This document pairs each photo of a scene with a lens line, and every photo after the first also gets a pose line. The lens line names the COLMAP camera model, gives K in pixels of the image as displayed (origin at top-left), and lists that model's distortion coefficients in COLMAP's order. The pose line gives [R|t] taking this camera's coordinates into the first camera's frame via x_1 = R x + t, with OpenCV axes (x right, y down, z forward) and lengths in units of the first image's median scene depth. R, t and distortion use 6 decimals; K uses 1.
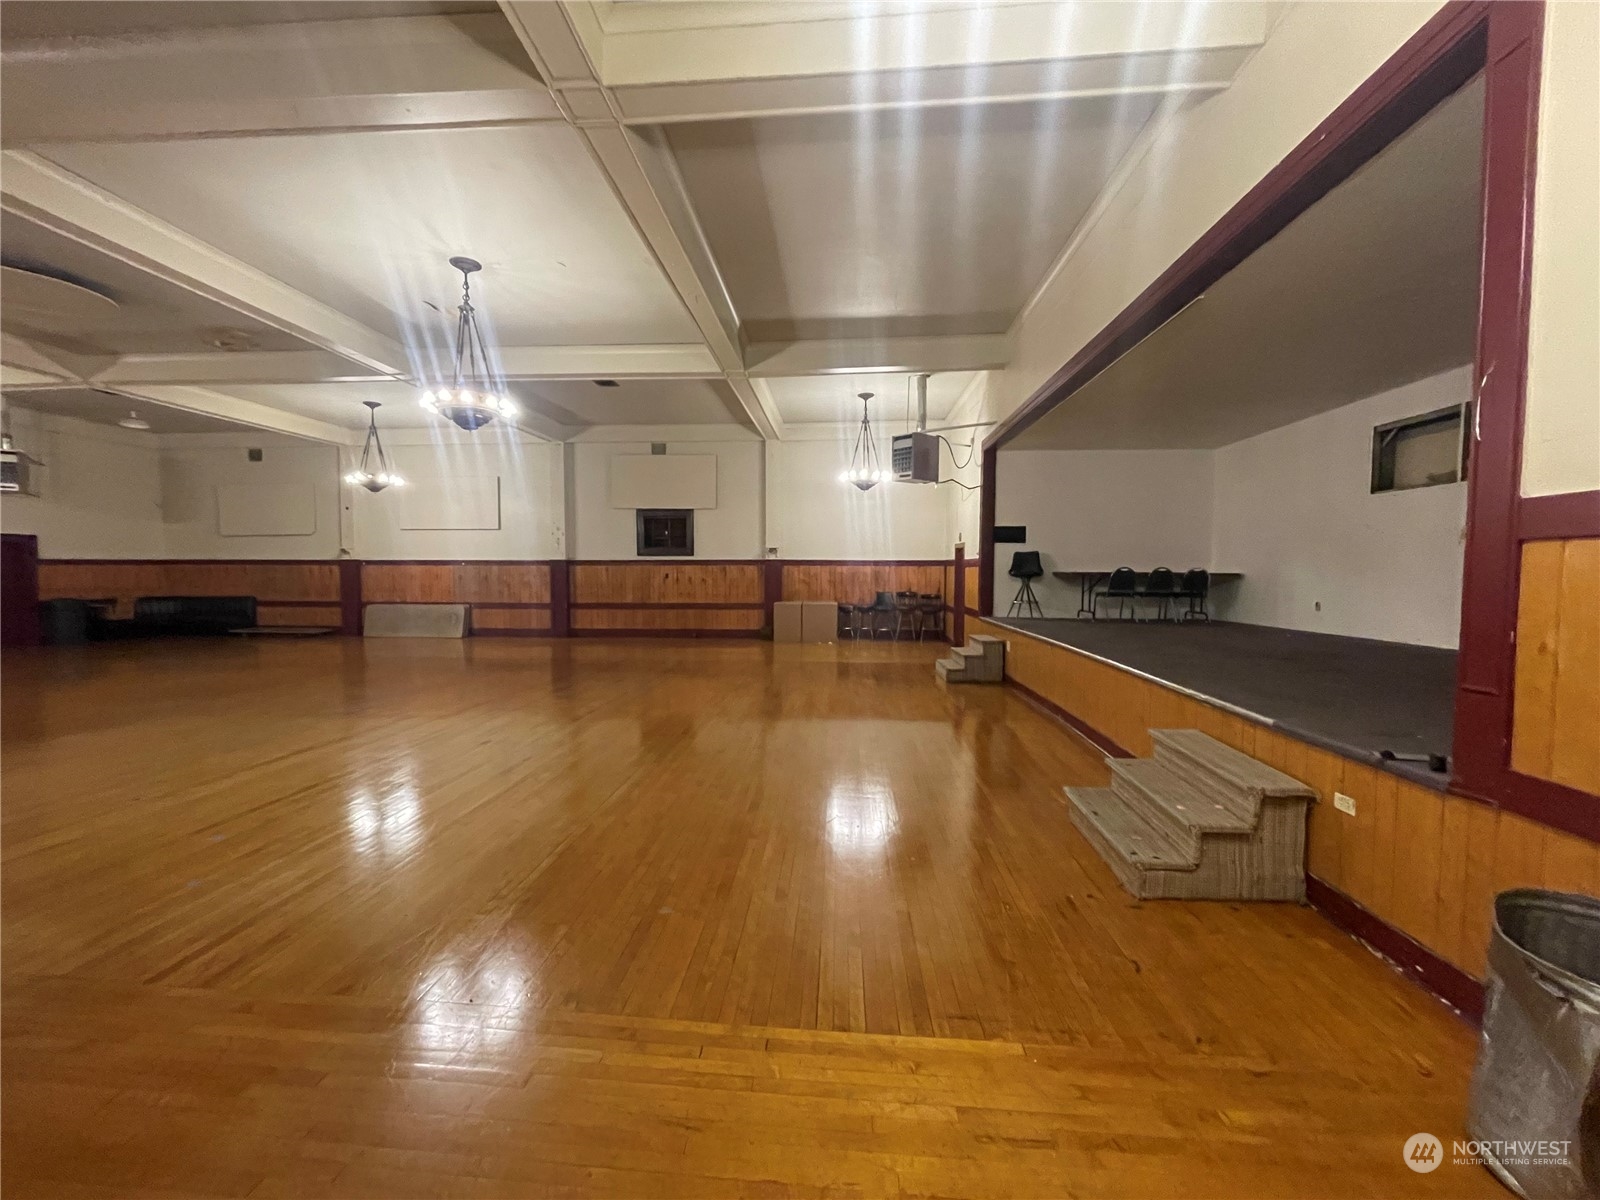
lens RADIAL K [[646.6, 0, 800.0], [0, 646.6, 600.0], [0, 0, 1]] dist [-0.002192, -0.000562]
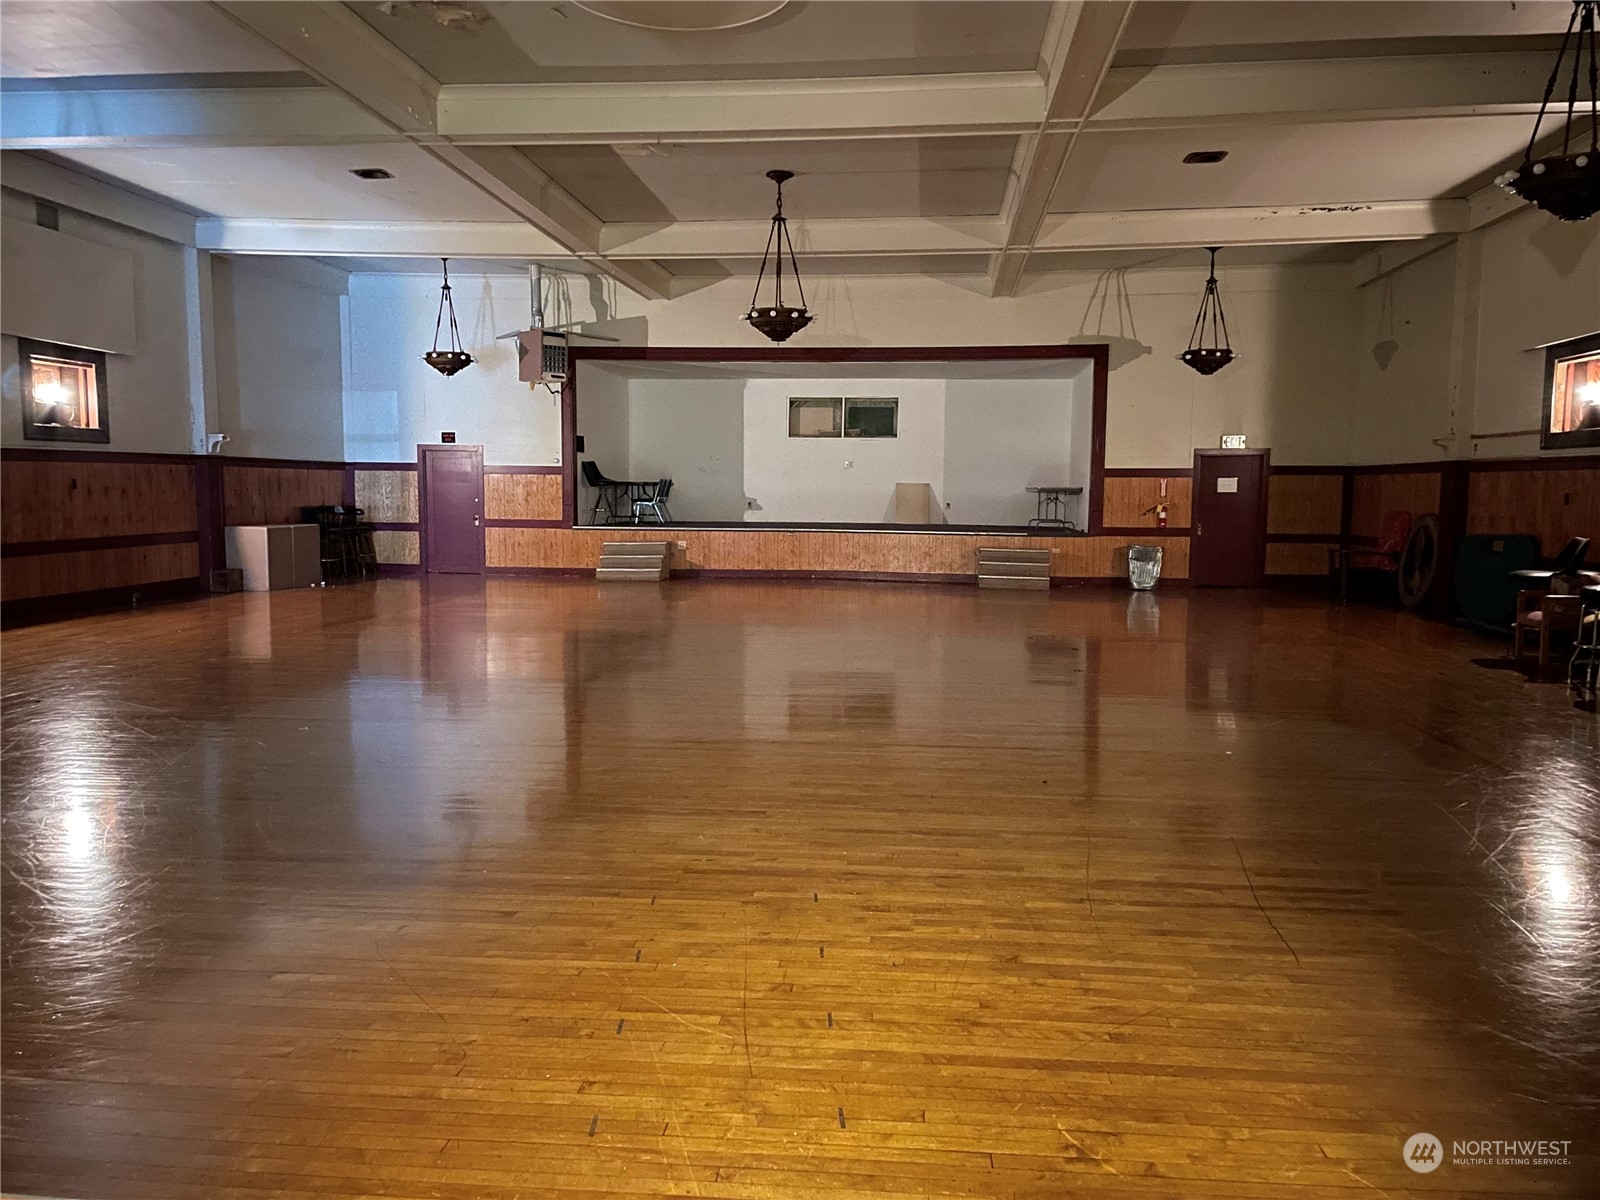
lens RADIAL K [[1207.6, 0, 800.0], [0, 1207.6, 600.0], [0, 0, 1]] dist [0.050228, -0.002164]
pose [[0.038759, -0.096710, 0.994558, -1.288228], [0.036182, 0.994789, 0.095323, -0.020758], [-0.998593, 0.032291, 0.042056, 0.475354]]
